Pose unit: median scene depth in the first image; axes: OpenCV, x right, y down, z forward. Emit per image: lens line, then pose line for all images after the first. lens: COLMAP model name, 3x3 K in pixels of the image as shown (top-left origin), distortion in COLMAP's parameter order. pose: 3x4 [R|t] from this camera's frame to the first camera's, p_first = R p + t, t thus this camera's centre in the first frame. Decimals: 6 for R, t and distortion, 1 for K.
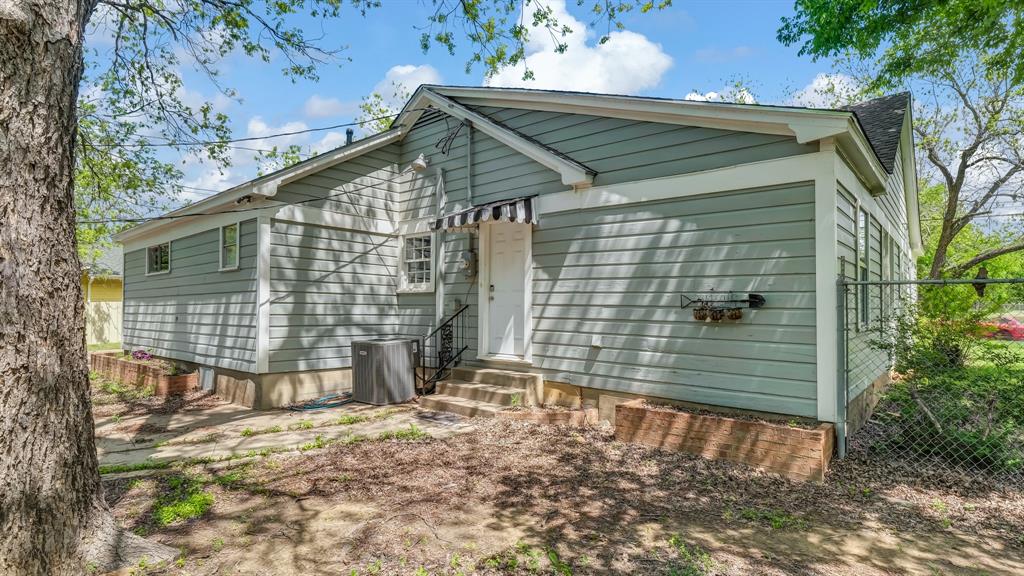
lens RADIAL K [[517.5, 0, 515.1], [0, 517.5, 292.7], [0, 0, 1]] dist [0.000103, -0.000091]
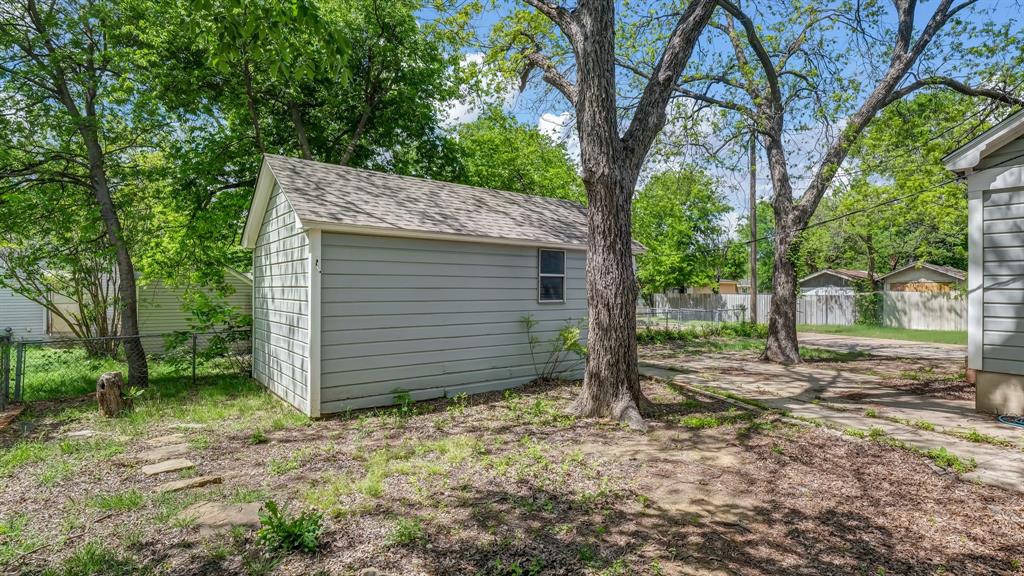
lens RADIAL K [[517.5, 0, 515.1], [0, 517.5, 292.7], [0, 0, 1]] dist [0.000103, -0.000091]
pose [[-0.219768, 0.009524, -0.975506, 0.998932], [0.031350, 0.999505, 0.002696, -0.002521], [0.975048, -0.029989, -0.219958, 0.788201]]
